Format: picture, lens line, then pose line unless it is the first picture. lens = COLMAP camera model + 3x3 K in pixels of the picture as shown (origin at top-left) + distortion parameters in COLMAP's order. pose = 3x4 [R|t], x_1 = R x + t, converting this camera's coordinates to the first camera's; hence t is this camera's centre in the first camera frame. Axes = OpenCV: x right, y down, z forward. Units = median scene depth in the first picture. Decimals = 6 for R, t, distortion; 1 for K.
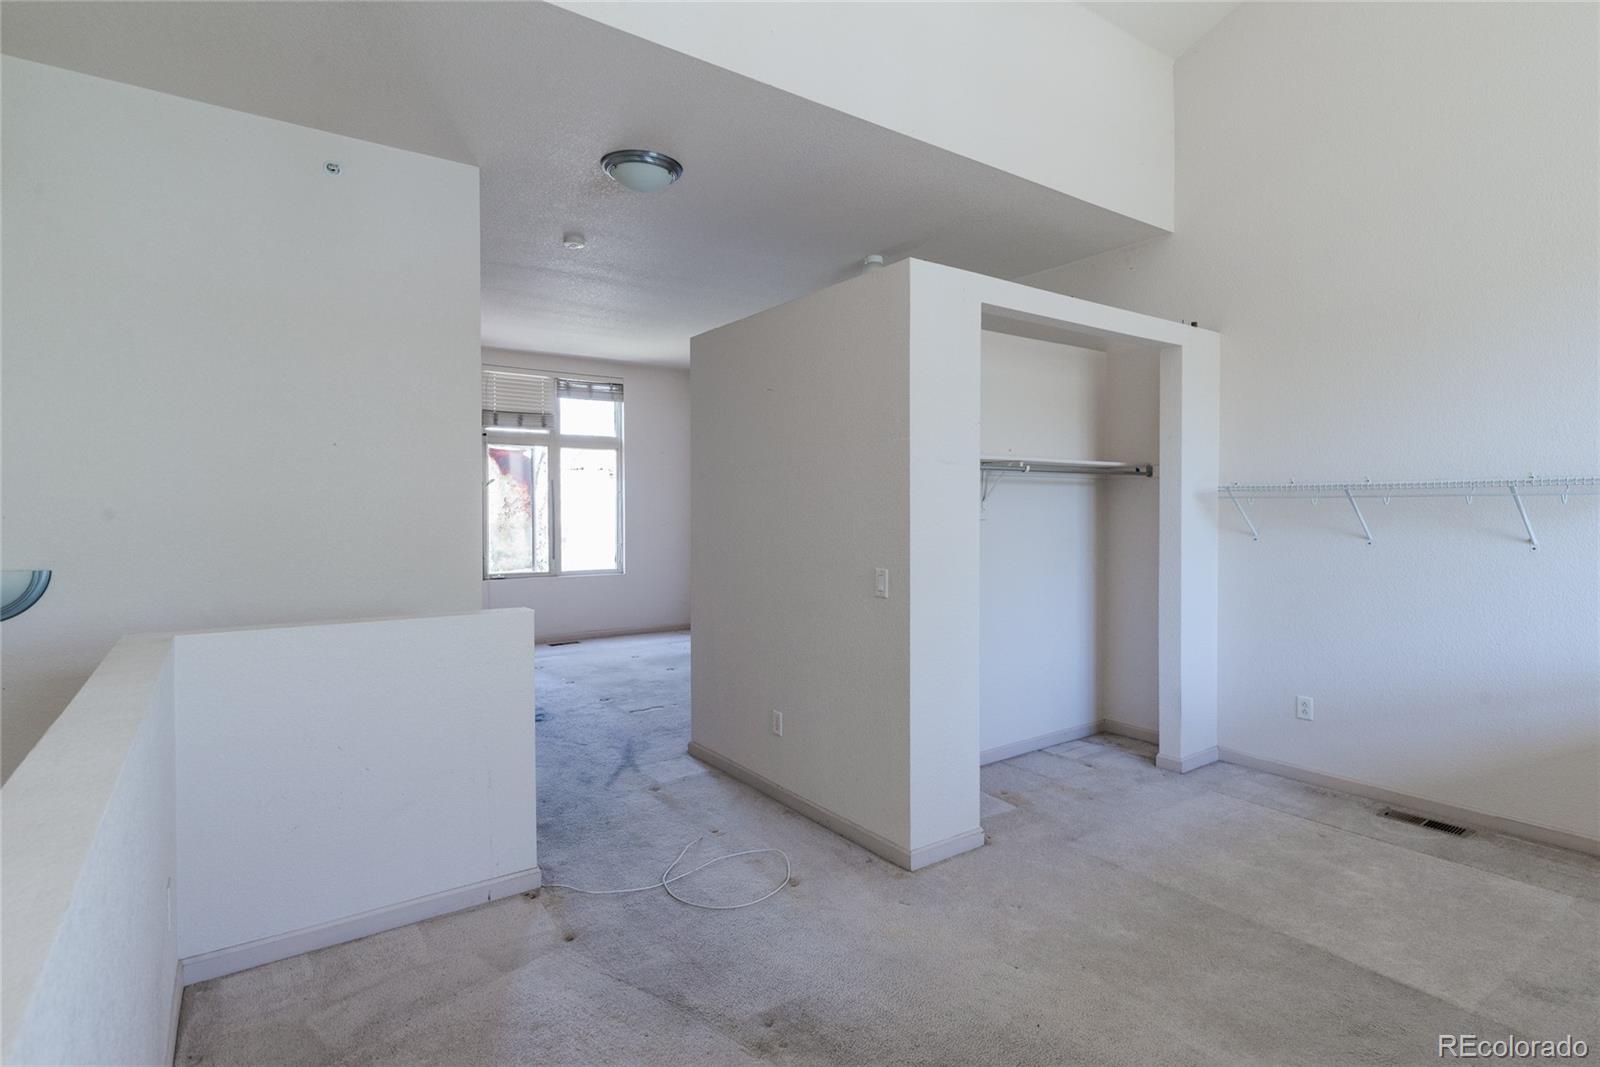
lens RADIAL K [[825.1, 0, 822.8], [0, 825.1, 523.1], [0, 0, 1]] dist [0.000149, 0.000128]
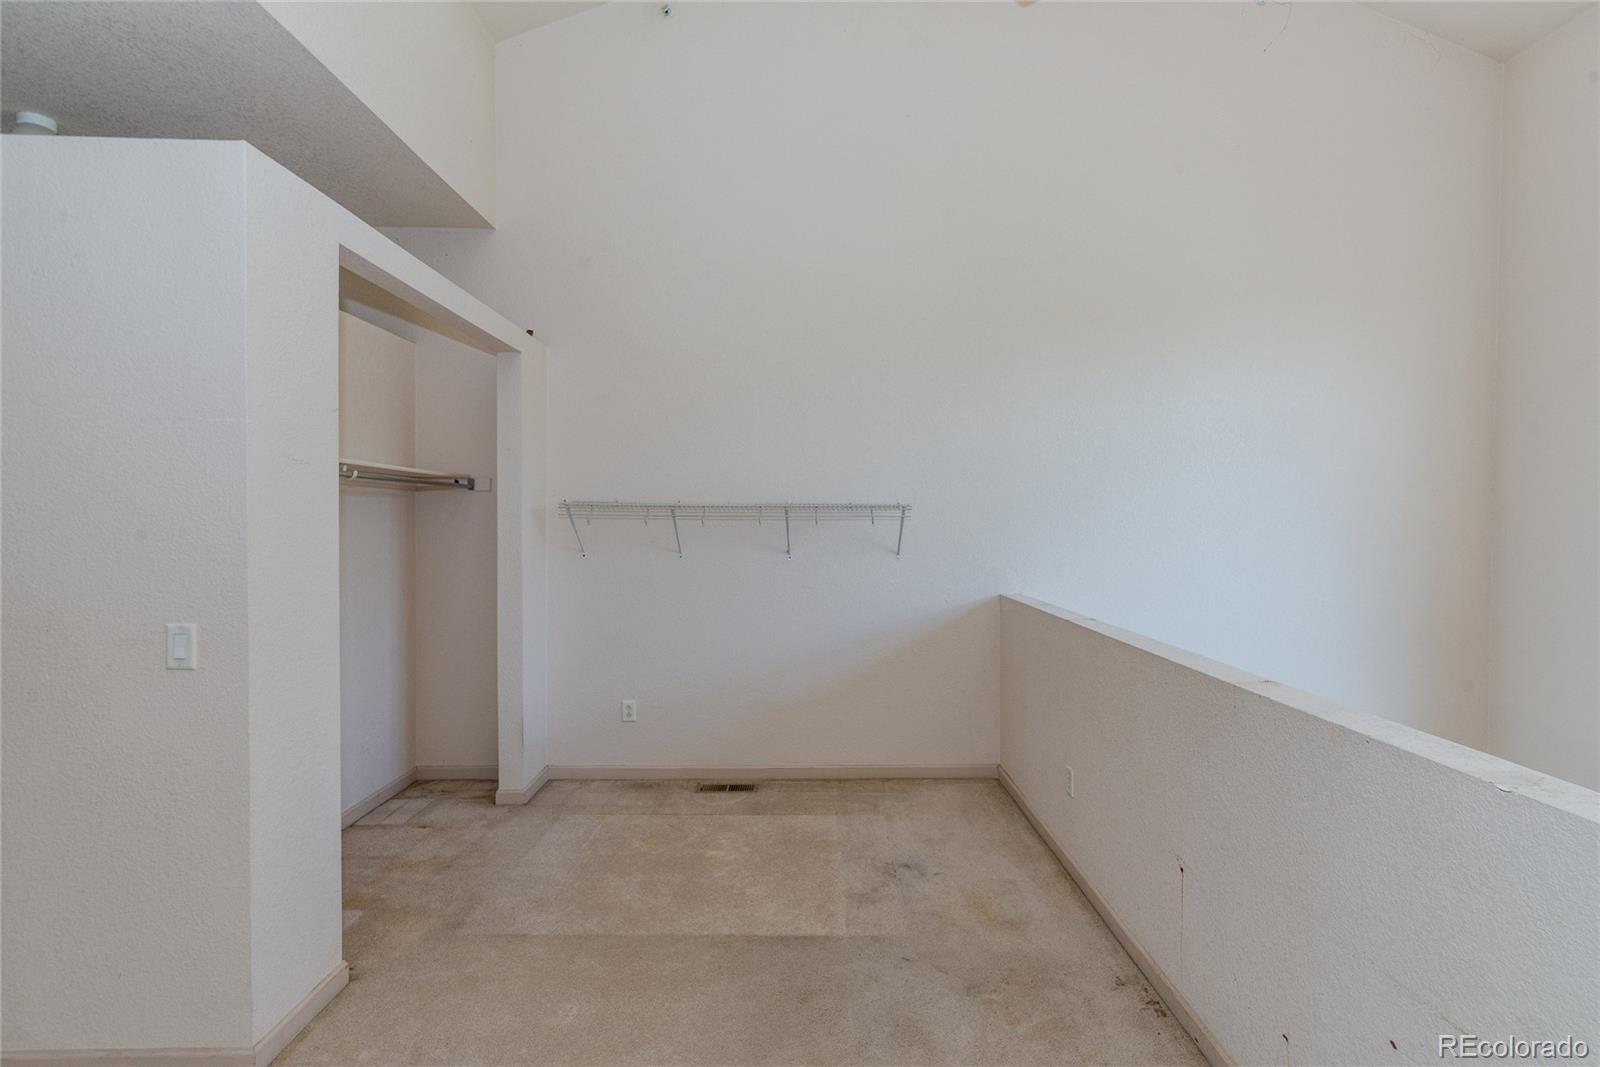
lens RADIAL K [[789.1, 0, 835.2], [0, 789.1, 541.3], [0, 0, 1]] dist [0.005936, 0.000750]
pose [[0.567226, -0.013829, 0.823446, -0.115233], [0.005973, 0.999902, 0.012678, -0.009745], [-0.823540, -0.002273, 0.567253, 0.203337]]
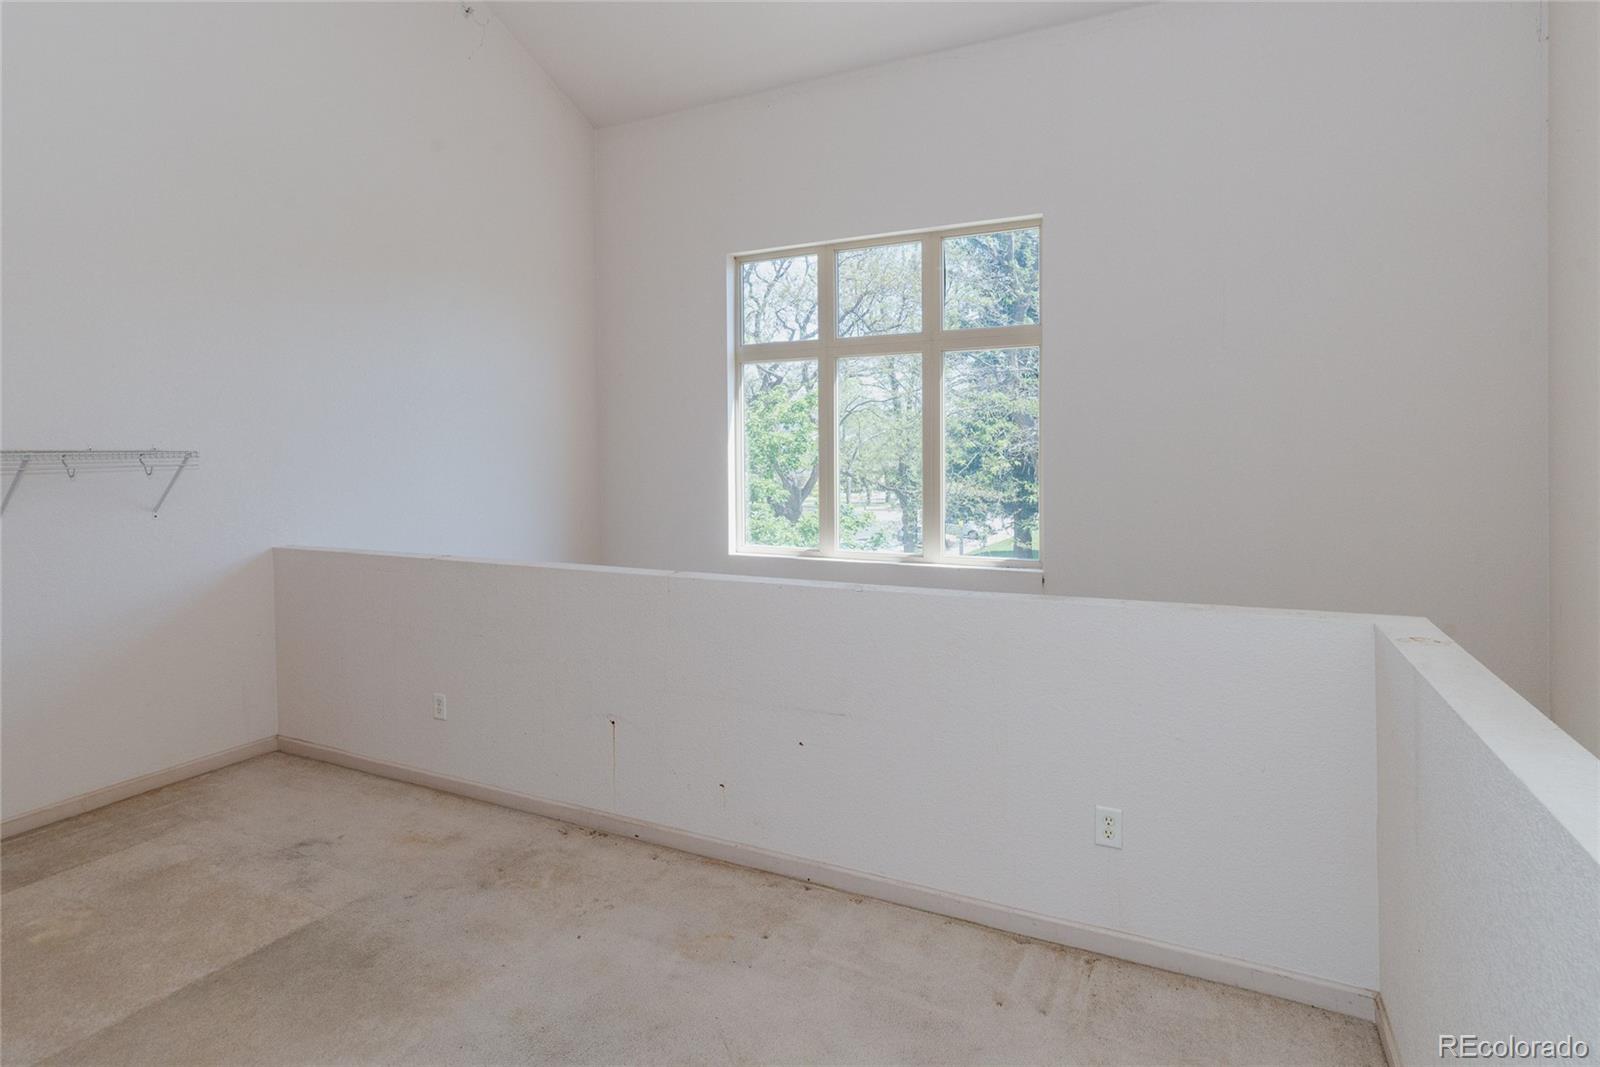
lens RADIAL K [[846.8, 0, 773.0], [0, 846.8, 531.1], [0, 0, 1]] dist [0.002341, 0.000639]
pose [[-0.440389, -0.077718, 0.894437, -0.319096], [0.020607, 0.995109, 0.096611, -0.033380], [-0.897571, 0.060978, -0.436633, 0.552540]]
